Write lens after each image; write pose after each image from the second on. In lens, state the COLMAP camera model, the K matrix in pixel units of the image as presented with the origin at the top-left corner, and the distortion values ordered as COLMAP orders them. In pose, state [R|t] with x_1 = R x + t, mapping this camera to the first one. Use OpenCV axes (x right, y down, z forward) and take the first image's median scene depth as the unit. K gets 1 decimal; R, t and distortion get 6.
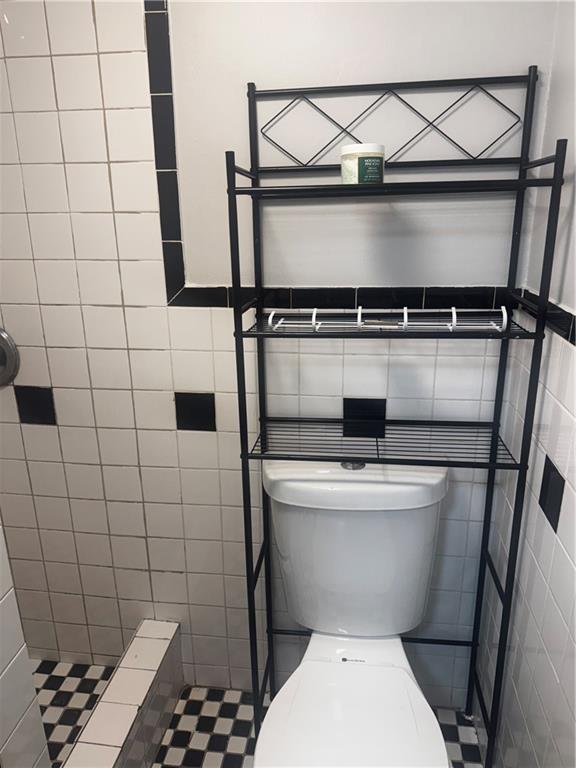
lens RADIAL K [[539.9, 0, 288.8], [0, 539.9, 384.5], [0, 0, 1]] dist [0.015487, -0.014637]
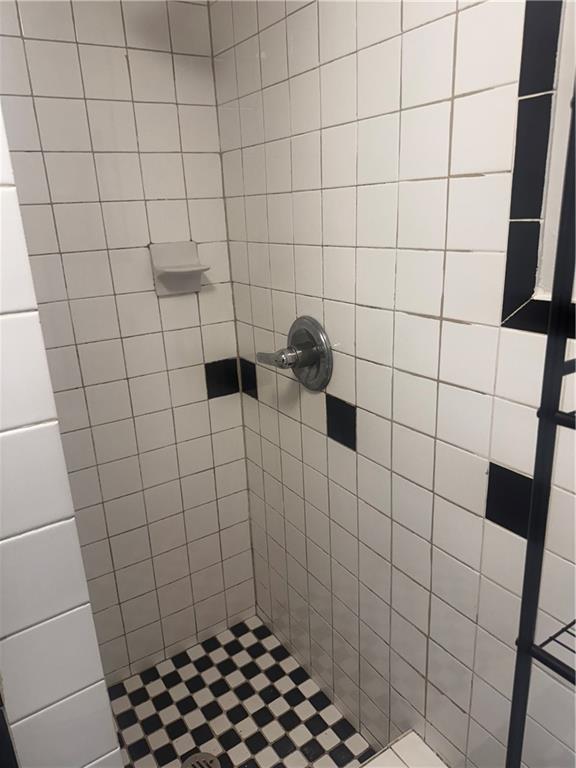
lens RADIAL K [[539.9, 0, 265.2], [0, 539.9, 383.5], [0, 0, 1]] dist [0.015487, -0.014637]
pose [[0.639475, 0.206301, -0.740616, 0.066169], [-0.193377, 0.975515, 0.104764, -0.085641], [0.744095, 0.076224, 0.663711, 0.358518]]
